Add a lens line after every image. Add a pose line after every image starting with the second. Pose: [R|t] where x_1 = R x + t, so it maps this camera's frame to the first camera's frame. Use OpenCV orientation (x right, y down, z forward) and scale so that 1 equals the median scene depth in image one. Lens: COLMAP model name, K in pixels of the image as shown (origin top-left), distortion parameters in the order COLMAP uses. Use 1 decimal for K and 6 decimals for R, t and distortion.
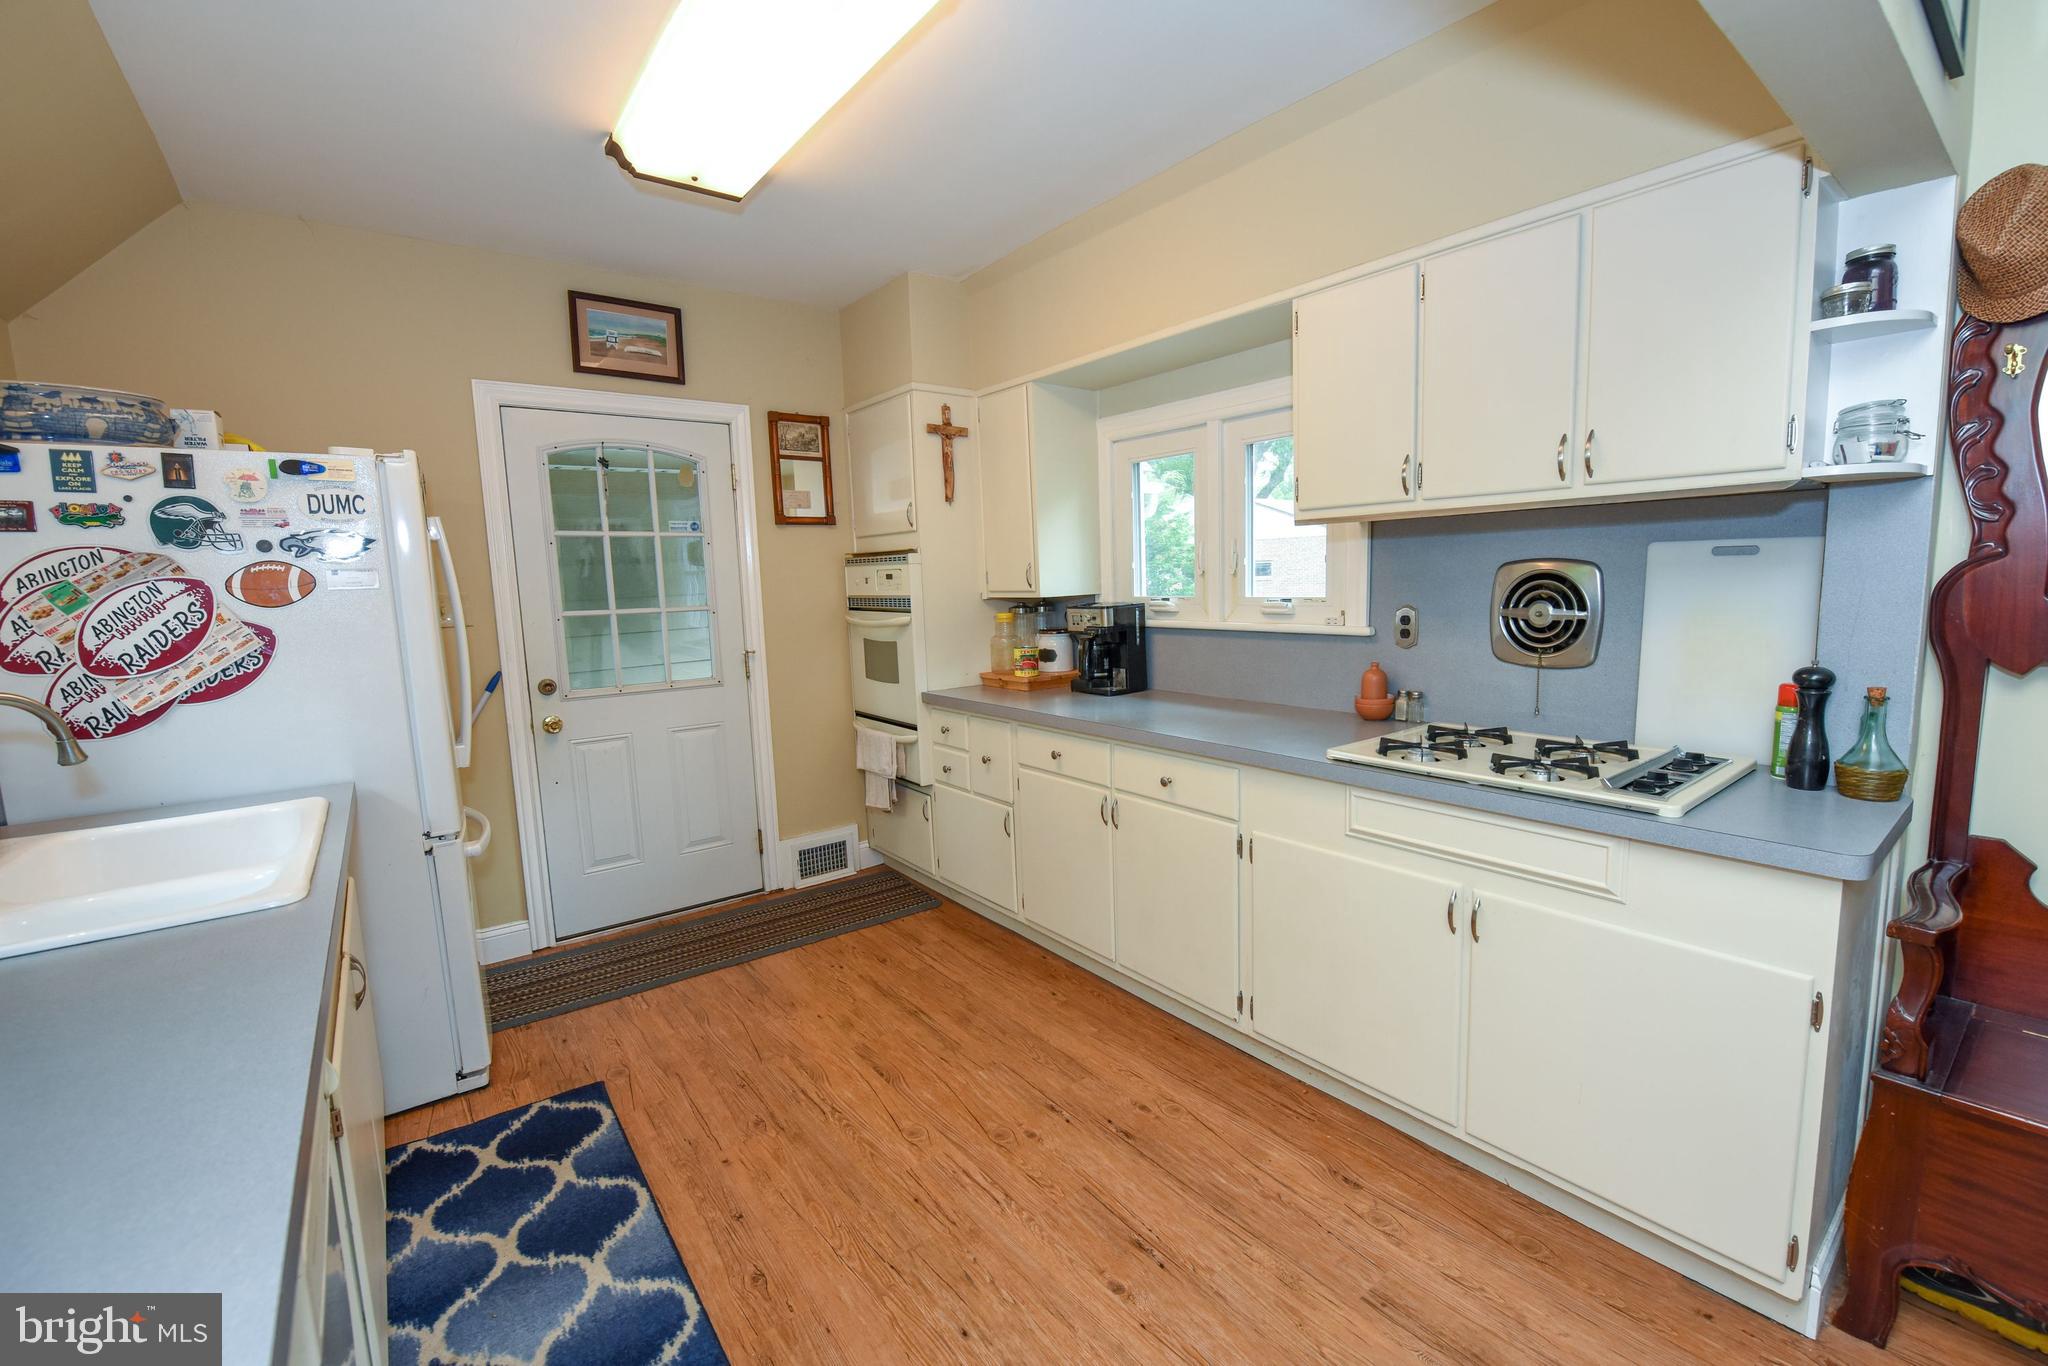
lens RADIAL K [[858.2, 0, 1084.5], [0, 858.2, 683.4], [0, 0, 1]] dist [-0.016622, -0.000509]
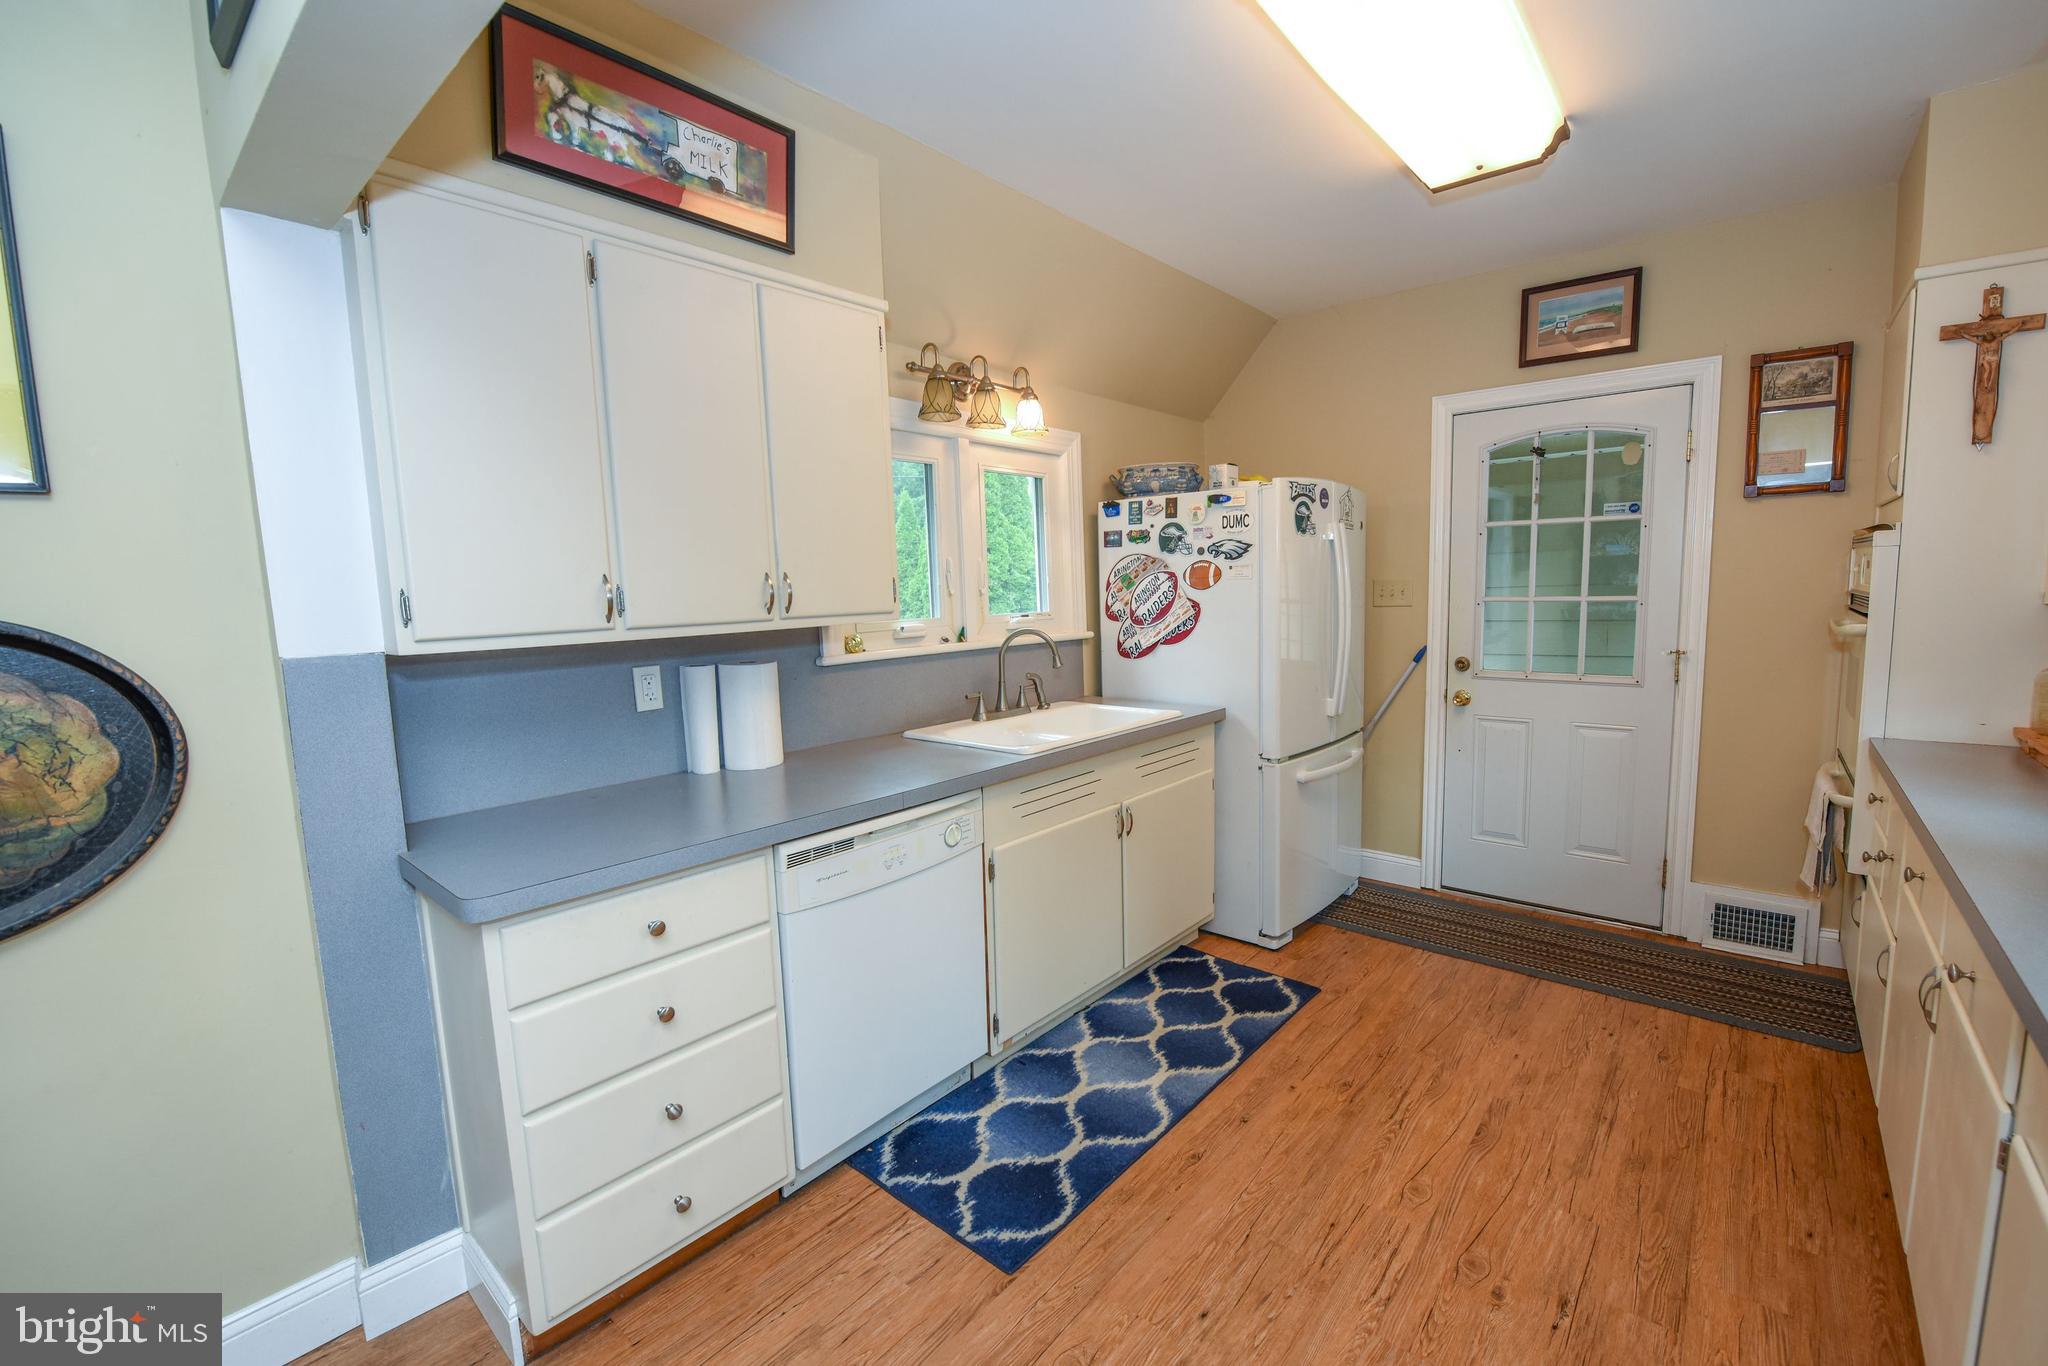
lens RADIAL K [[858.2, 0, 1084.5], [0, 858.2, 683.4], [0, 0, 1]] dist [-0.016622, -0.000509]
pose [[0.205062, 0.136668, -0.969160, 0.552270], [-0.102510, 0.987756, 0.117600, -0.079717], [0.973366, 0.075234, 0.216561, 0.433945]]
